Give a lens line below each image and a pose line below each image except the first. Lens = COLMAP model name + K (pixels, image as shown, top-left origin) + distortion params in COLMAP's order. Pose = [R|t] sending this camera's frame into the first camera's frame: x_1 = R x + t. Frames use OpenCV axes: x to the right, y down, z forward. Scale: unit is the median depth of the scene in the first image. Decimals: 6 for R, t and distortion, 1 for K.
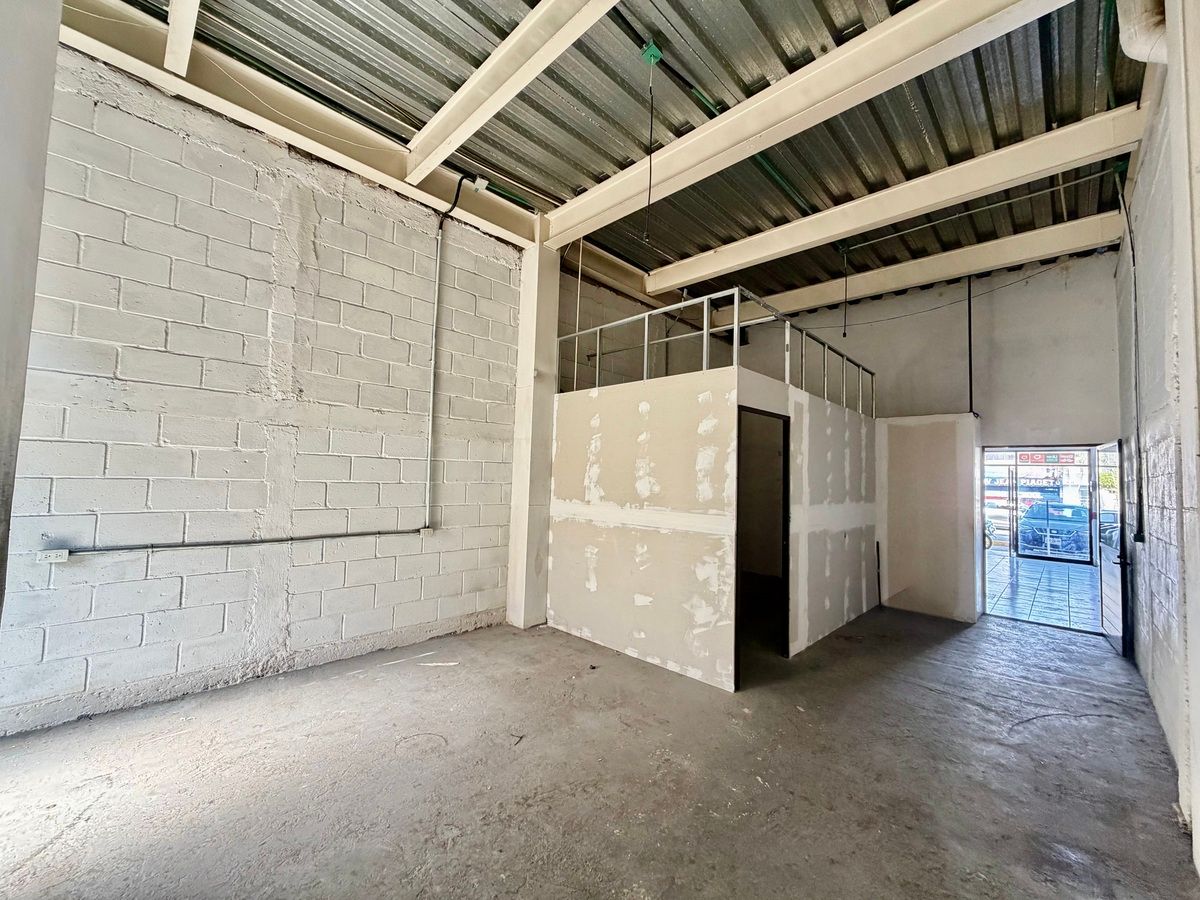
lens RADIAL K [[485.0, 0, 600.0], [0, 485.0, 450.0], [0, 0, 1]] dist [0.000624, -0.000024]
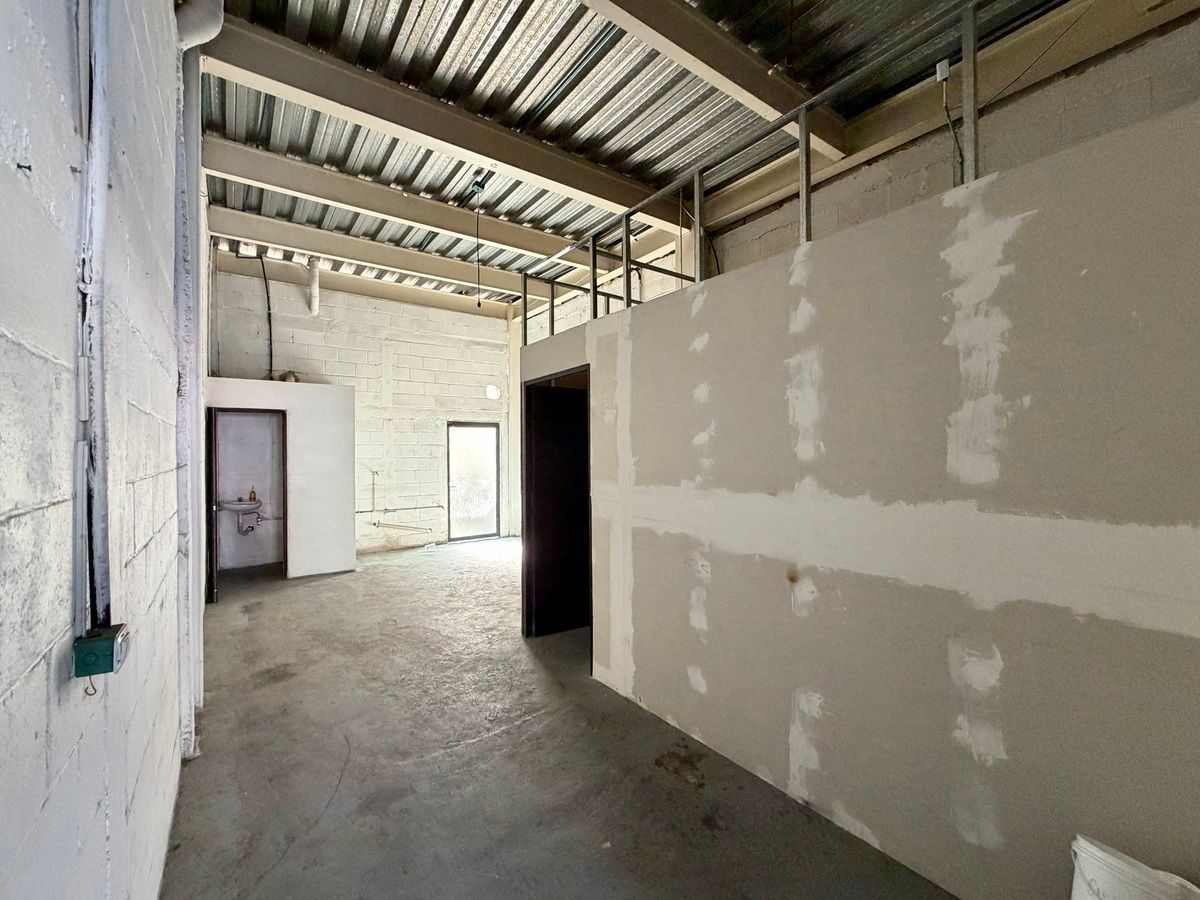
lens RADIAL K [[485.0, 0, 600.0], [0, 485.0, 450.0], [0, 0, 1]] dist [0.000624, -0.000024]
pose [[-0.163945, -0.026864, -0.986104, 1.071958], [0.065018, 0.997161, -0.037975, 0.091706], [0.984325, -0.070340, -0.161733, 1.070891]]
